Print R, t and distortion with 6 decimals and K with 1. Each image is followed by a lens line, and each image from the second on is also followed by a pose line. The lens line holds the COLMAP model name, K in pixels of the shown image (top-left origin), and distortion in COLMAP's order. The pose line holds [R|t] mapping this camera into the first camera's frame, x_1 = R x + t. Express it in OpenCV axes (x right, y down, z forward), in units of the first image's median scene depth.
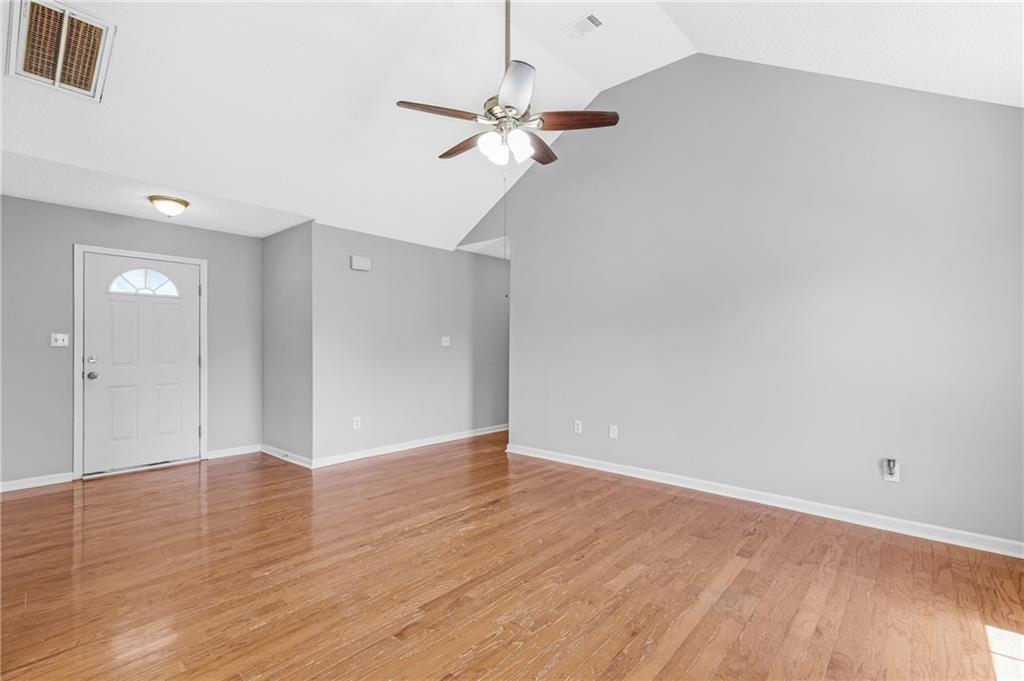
lens RADIAL K [[464.6, 0, 508.5], [0, 464.6, 346.1], [0, 0, 1]] dist [0.005747, -0.000001]
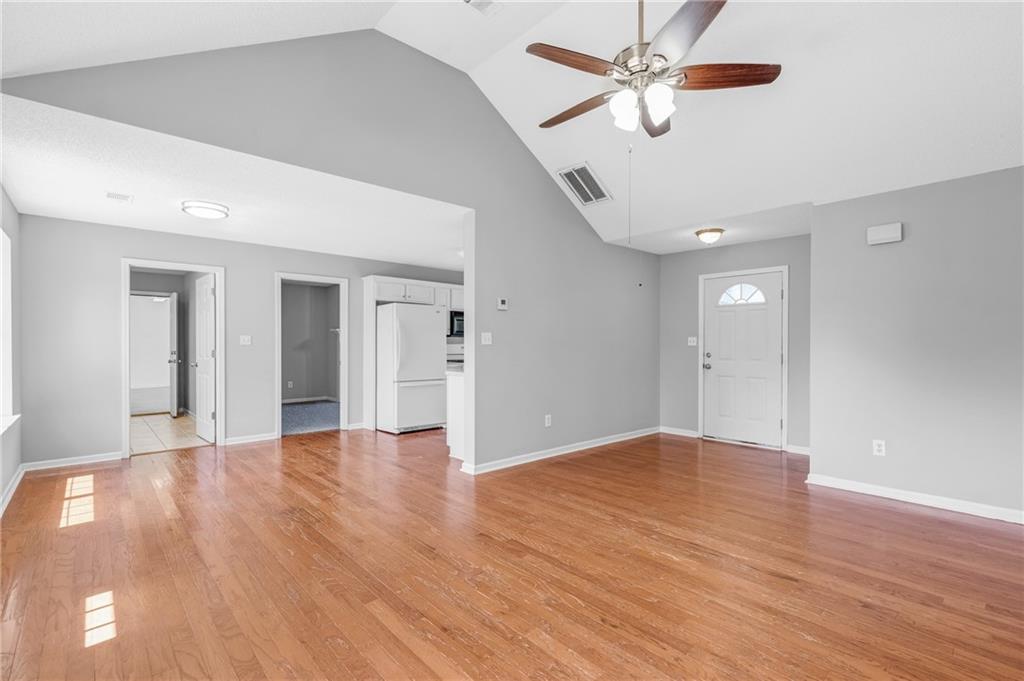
lens RADIAL K [[464.6, 0, 508.5], [0, 464.6, 346.1], [0, 0, 1]] dist [0.005747, -0.000001]
pose [[-0.104967, 0.001043, -0.994475, 0.567436], [-0.003803, 0.999992, 0.001450, 0.001955], [0.994468, 0.003934, -0.104963, 0.560932]]
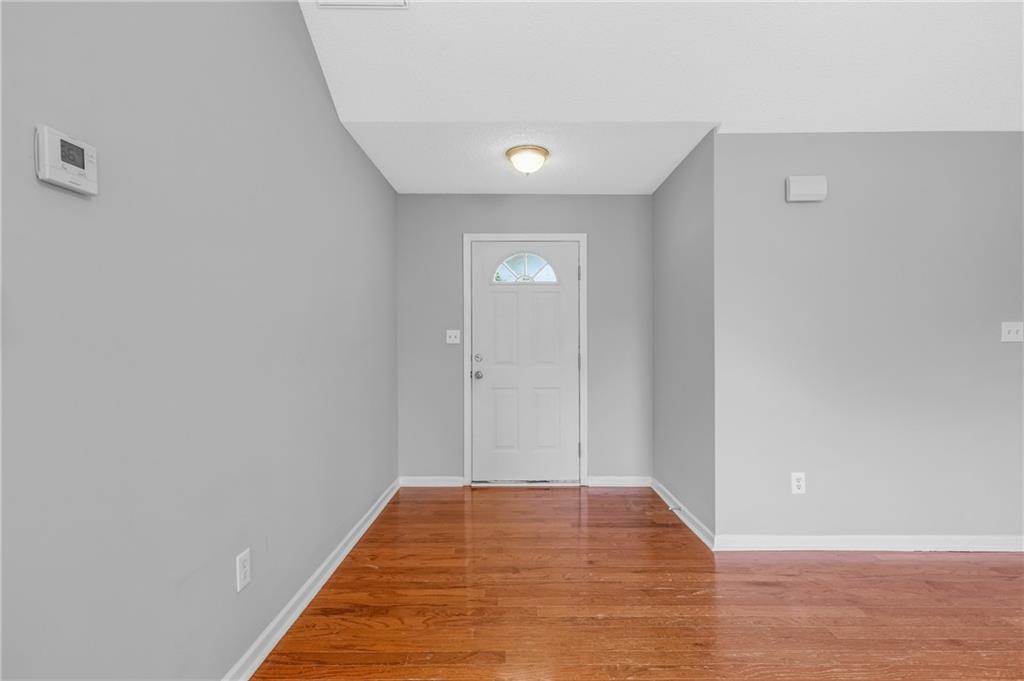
lens RADIAL K [[474.6, 0, 516.5], [0, 474.6, 344.1], [0, 0, 1]] dist [0.012281, -0.000100]
pose [[0.664599, 0.000539, -0.747200, -0.148090], [0.001844, 0.999996, 0.002362, -0.000037], [0.747198, -0.002948, 0.664595, 0.443947]]
